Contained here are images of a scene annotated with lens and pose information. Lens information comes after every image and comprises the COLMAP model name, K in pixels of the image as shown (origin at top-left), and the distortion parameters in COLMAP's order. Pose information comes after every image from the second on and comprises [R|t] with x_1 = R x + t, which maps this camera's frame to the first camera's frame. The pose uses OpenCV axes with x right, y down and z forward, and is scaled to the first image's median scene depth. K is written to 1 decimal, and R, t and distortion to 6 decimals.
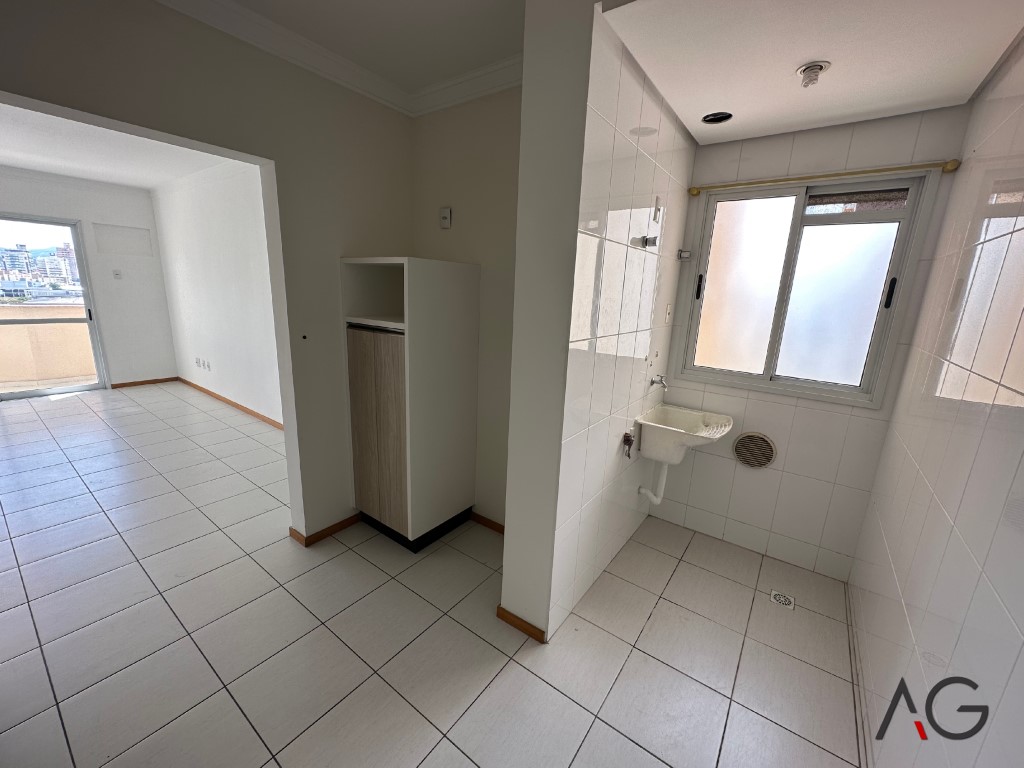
lens RADIAL K [[408.7, 0, 513.1], [0, 408.7, 385.4], [0, 0, 1]] dist [-0.000309, -0.000598]
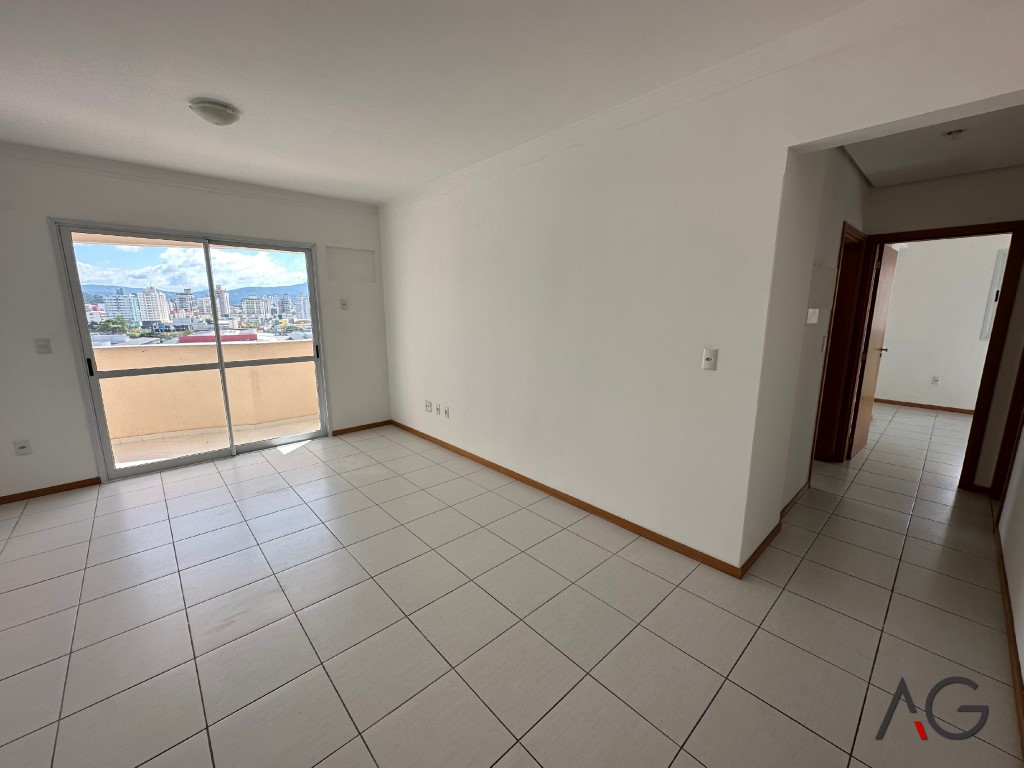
lens RADIAL K [[408.7, 0, 510.9], [0, 408.7, 386.6], [0, 0, 1]] dist [-0.000309, -0.000598]
pose [[0.979458, -0.007157, -0.201521, -0.444878], [-0.001167, 0.999152, -0.041156, -0.062047], [0.201644, 0.040546, 0.978619, 0.229011]]
